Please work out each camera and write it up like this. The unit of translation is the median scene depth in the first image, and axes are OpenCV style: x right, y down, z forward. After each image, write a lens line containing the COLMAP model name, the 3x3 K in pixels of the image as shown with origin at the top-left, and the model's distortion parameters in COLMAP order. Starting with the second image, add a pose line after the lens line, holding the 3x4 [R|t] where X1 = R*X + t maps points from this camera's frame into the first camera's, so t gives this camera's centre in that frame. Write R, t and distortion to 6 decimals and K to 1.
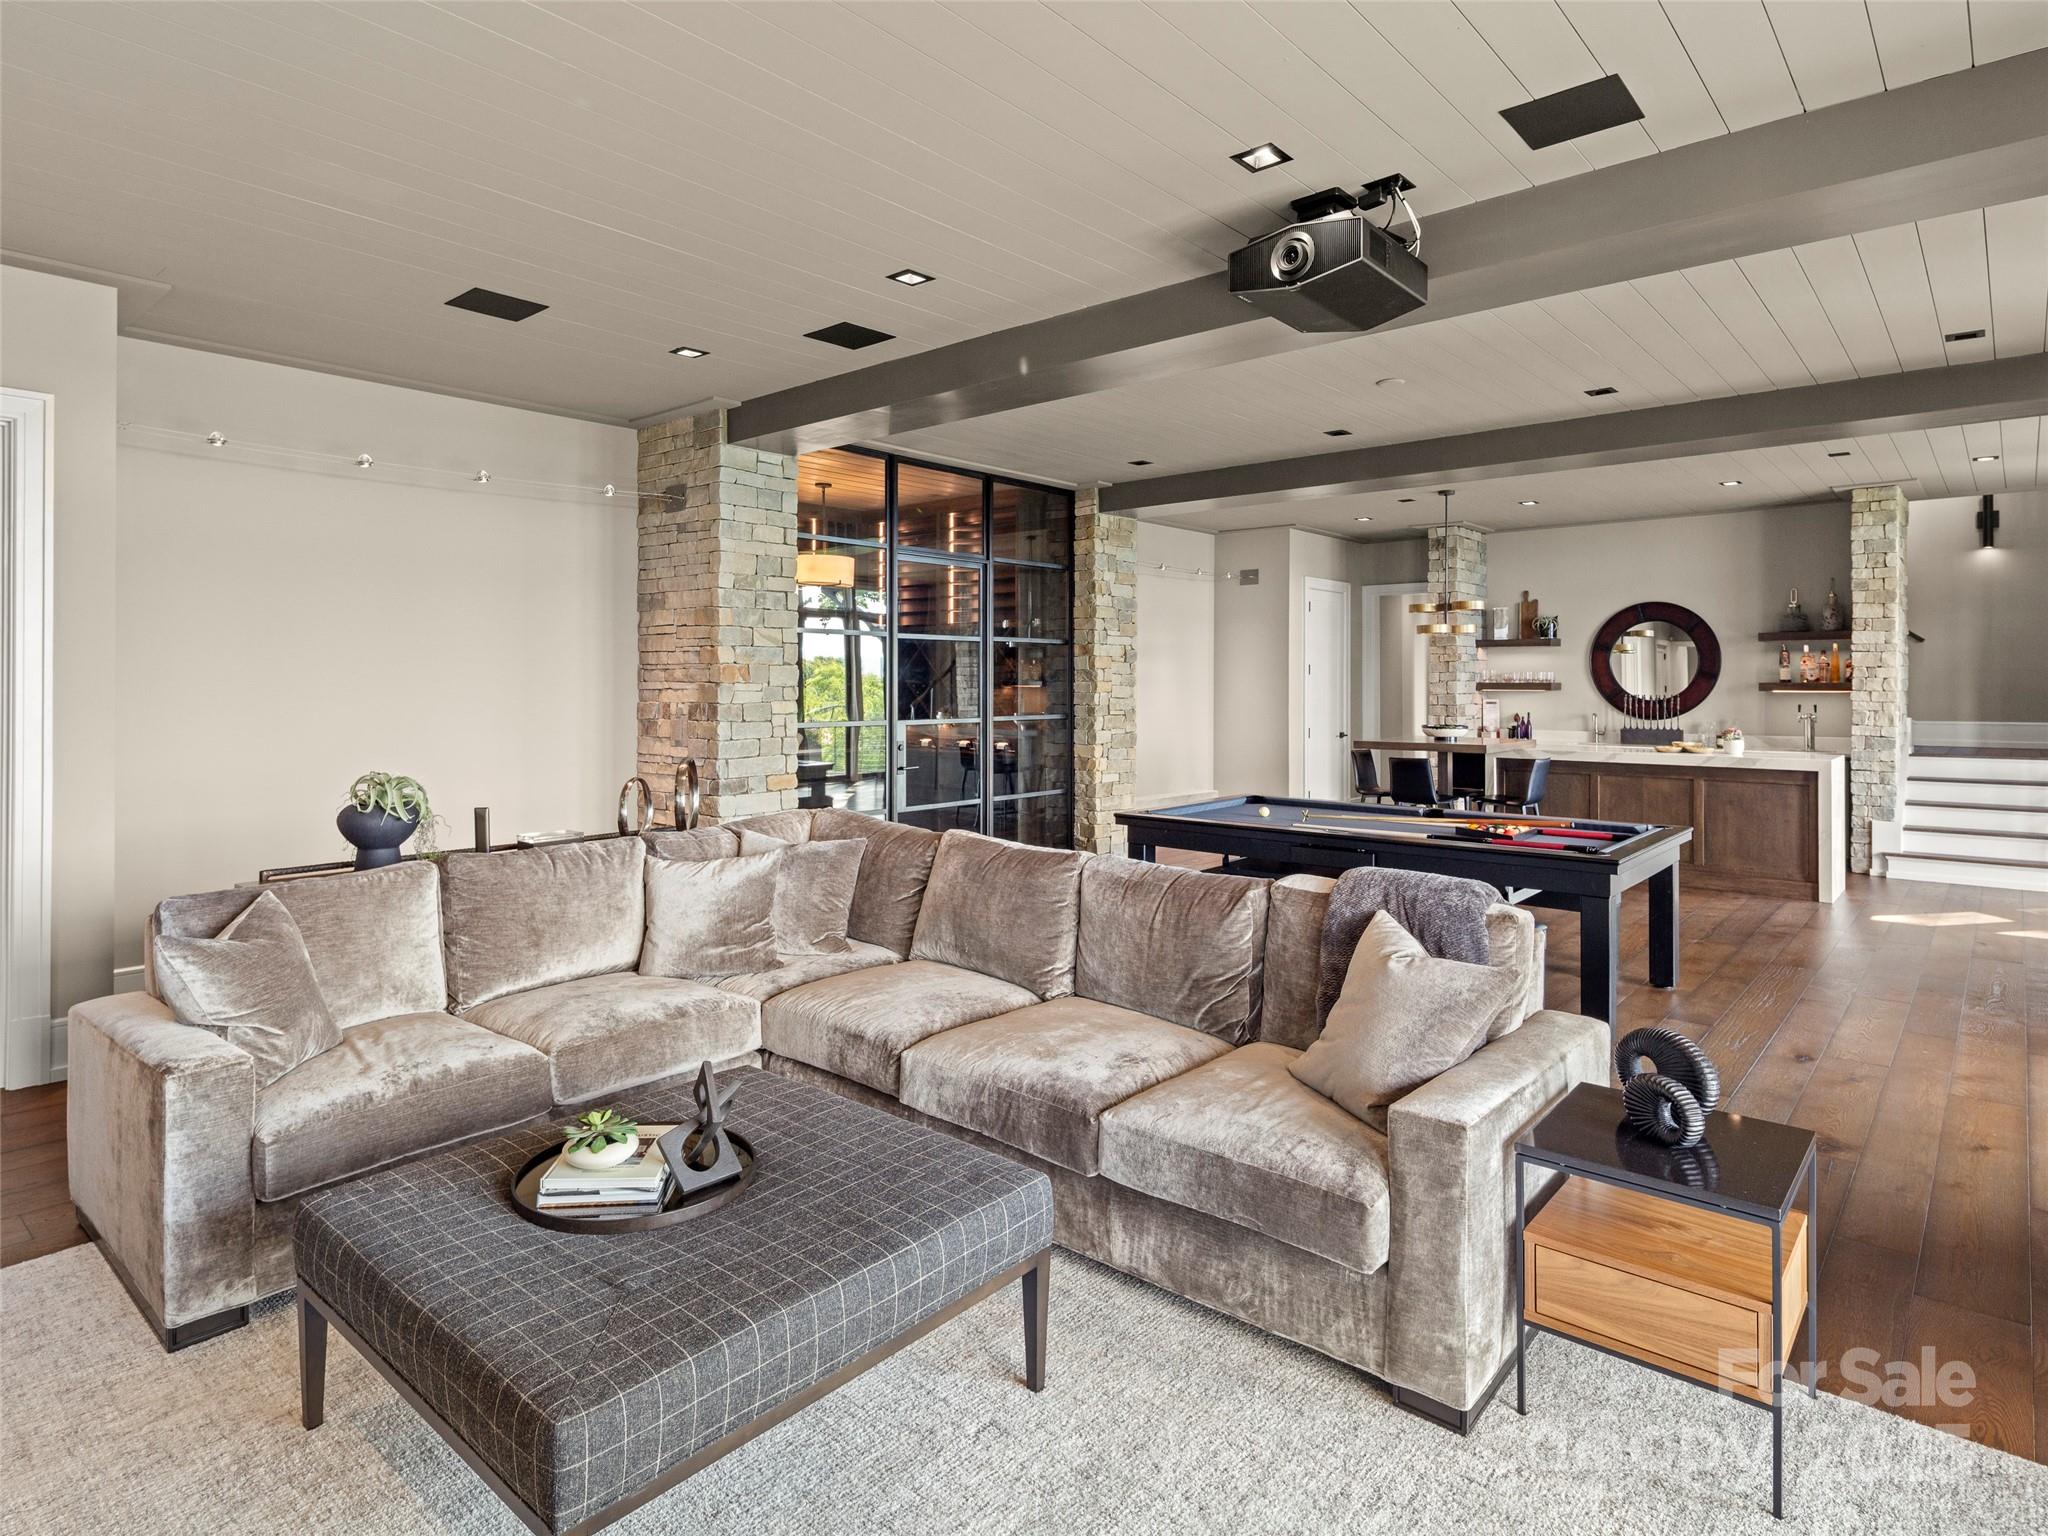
lens RADIAL K [[1120.3, 0, 1036.7], [0, 1120.3, 675.3], [0, 0, 1]] dist [0.000944, -0.000904]
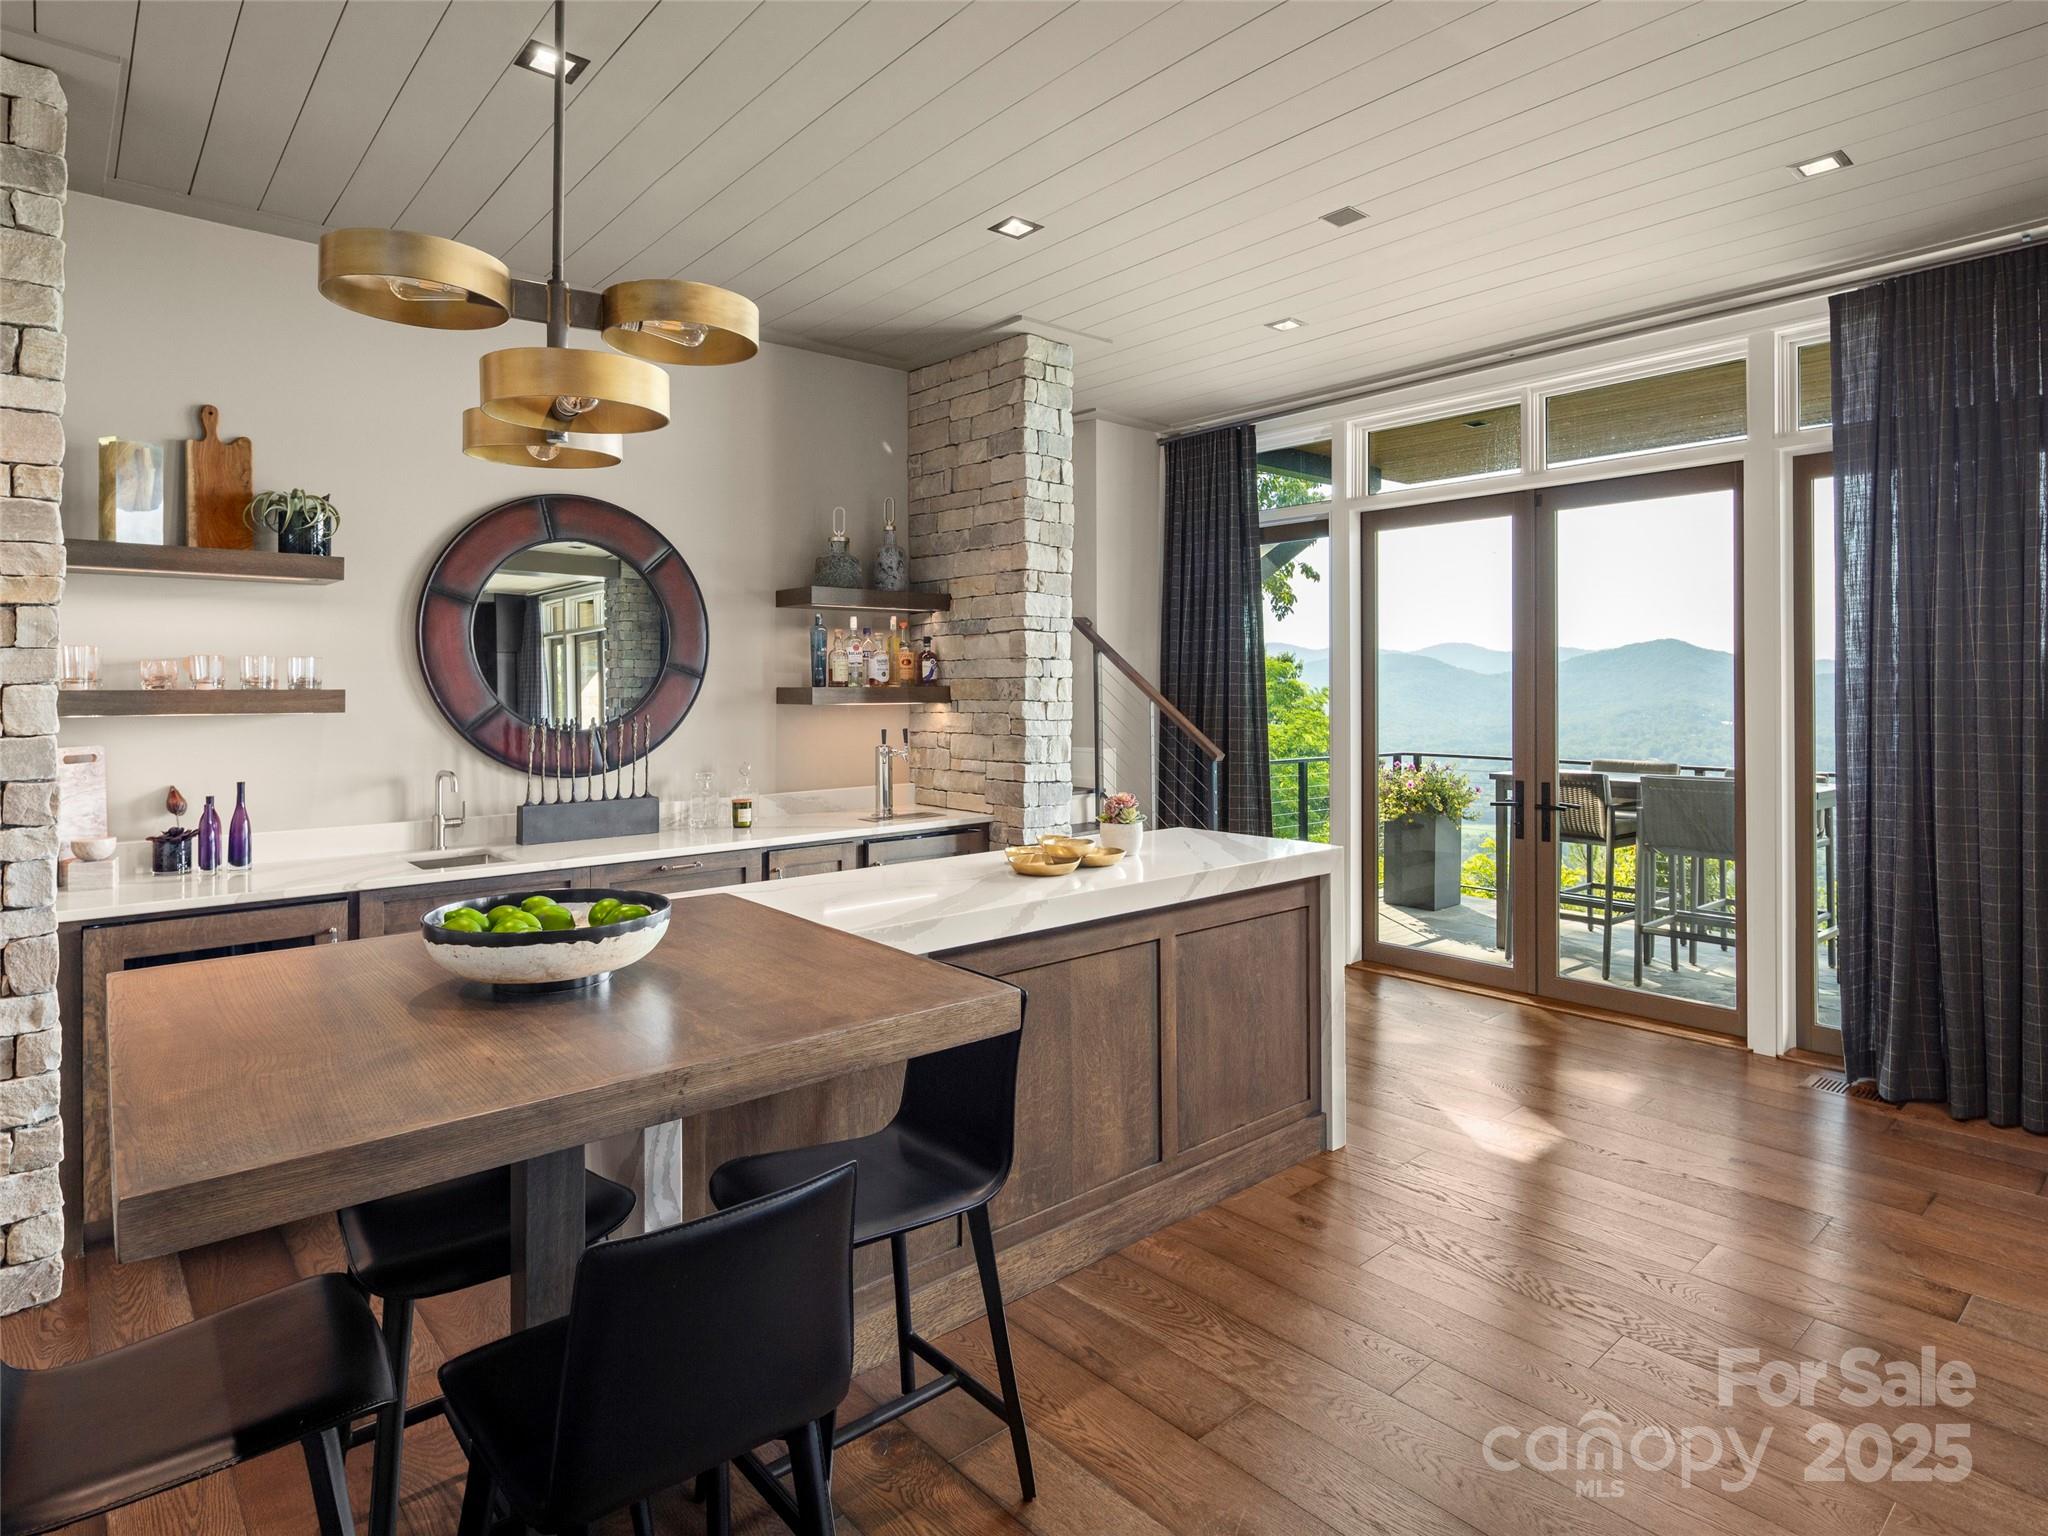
lens RADIAL K [[1118.9, 0, 1041.6], [0, 1118.9, 679.6], [0, 0, 1]] dist [0.004956, -0.001179]
pose [[0.124472, 0.005612, 0.992207, 0.173487], [-0.002002, 0.999983, -0.005405, 0.005731], [-0.992221, -0.001314, 0.124481, 0.855906]]
